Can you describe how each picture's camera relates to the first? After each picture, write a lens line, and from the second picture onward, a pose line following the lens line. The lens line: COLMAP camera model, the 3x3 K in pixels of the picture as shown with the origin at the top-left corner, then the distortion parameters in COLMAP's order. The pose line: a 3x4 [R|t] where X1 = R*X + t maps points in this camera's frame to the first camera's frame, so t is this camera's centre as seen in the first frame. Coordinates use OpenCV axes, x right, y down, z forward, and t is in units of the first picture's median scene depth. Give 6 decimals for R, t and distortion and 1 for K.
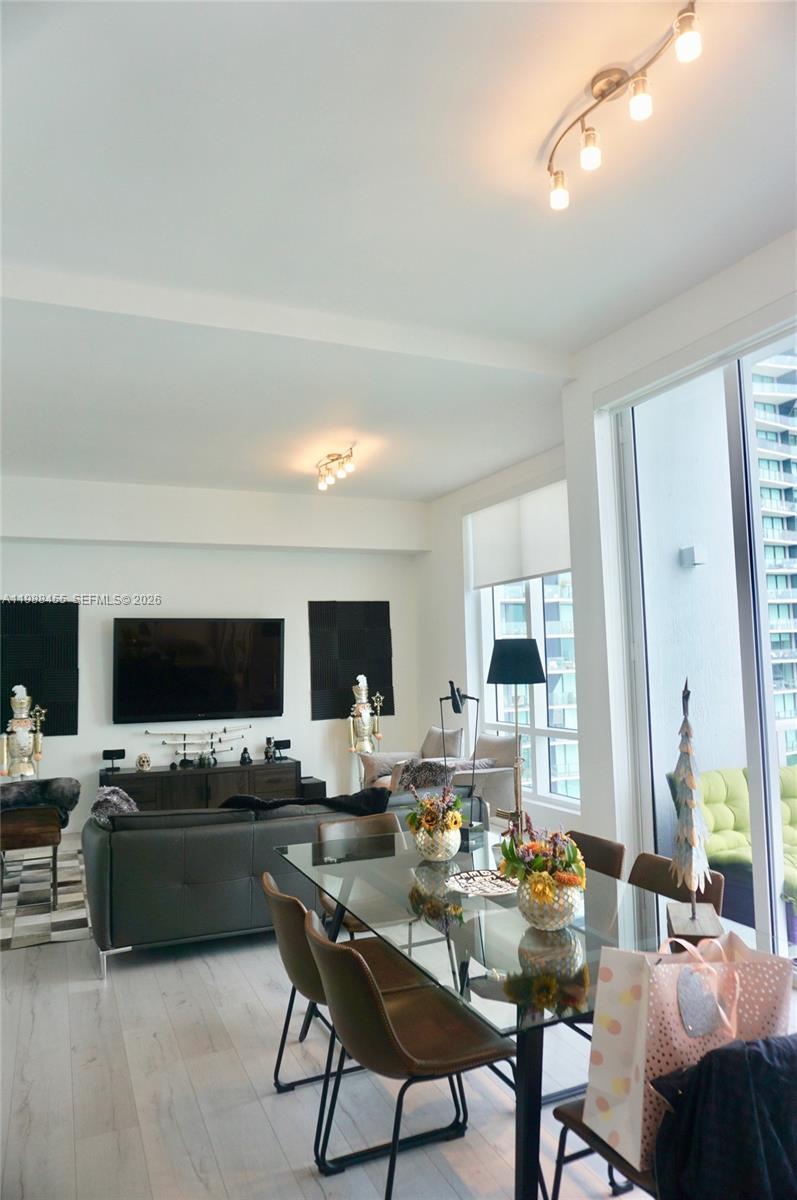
lens RADIAL K [[824.2, 0, 398.5], [0, 824.2, 600.0], [0, 0, 1]] dist [-0.068422, 0.081652]
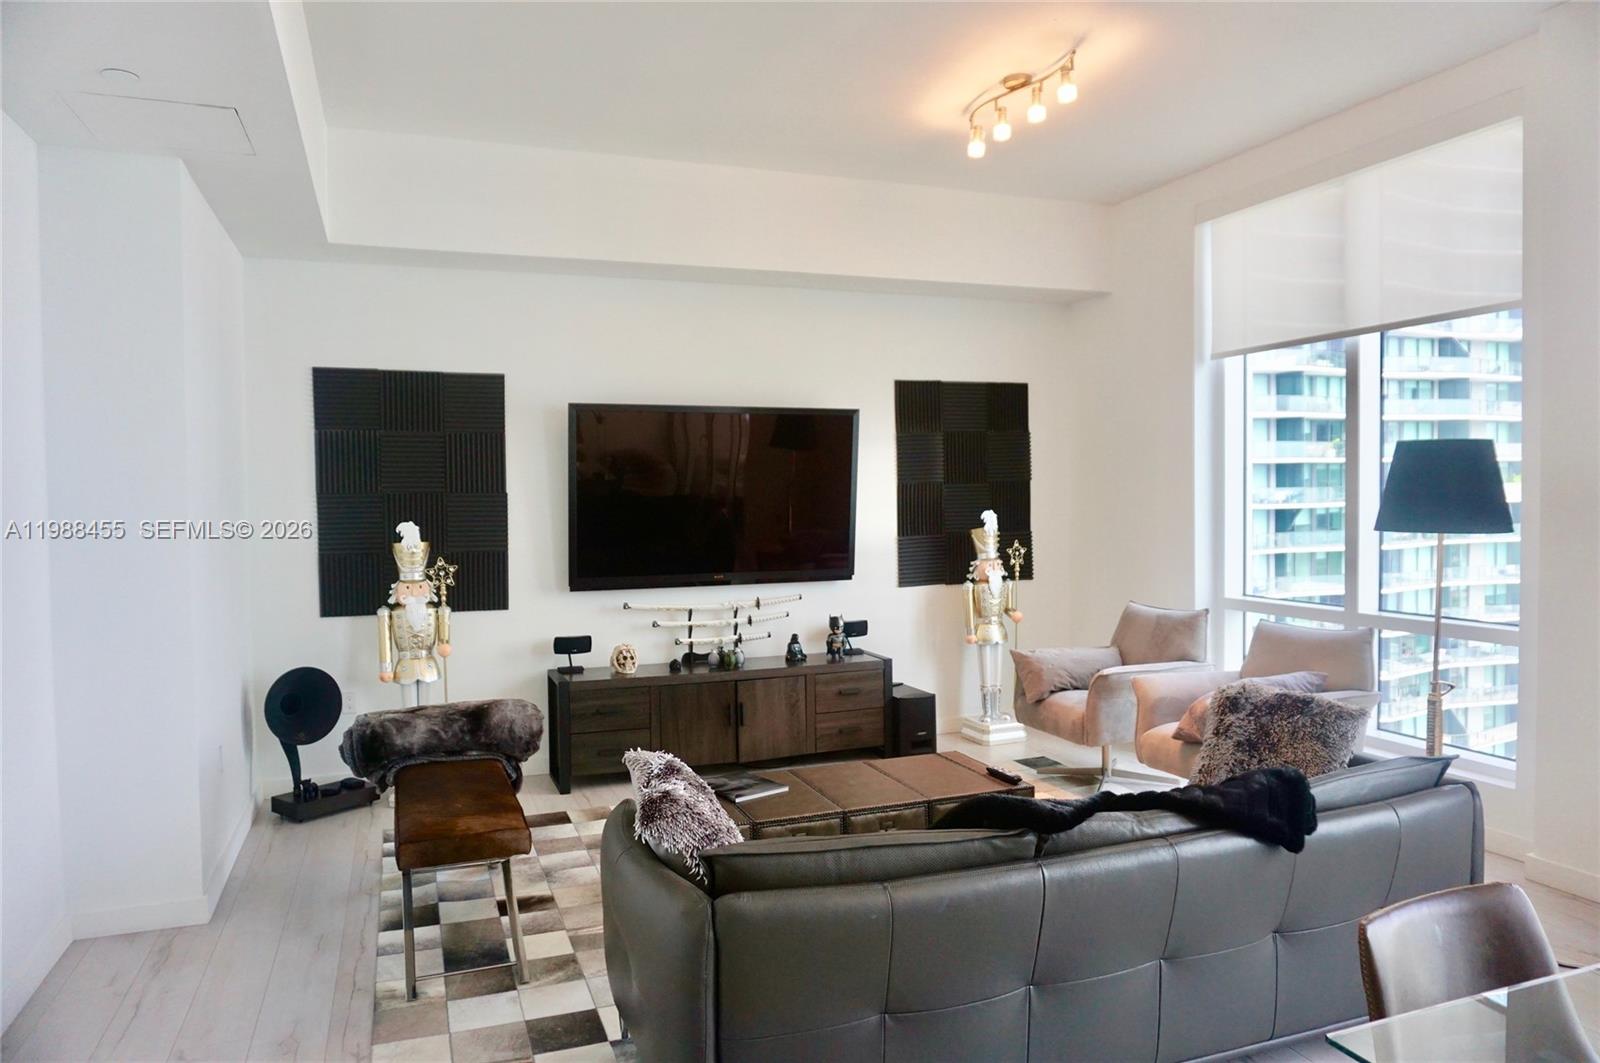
lens RADIAL K [[1077.5, 0, 805.1], [0, 1077.5, 539.9], [0, 0, 1]] dist [-0.063059, 0.047069]
pose [[0.999036, 0.014425, -0.041453, -0.152324], [-0.009488, 0.993097, 0.116916, 0.026924], [0.042853, -0.116410, 0.992276, 0.266233]]
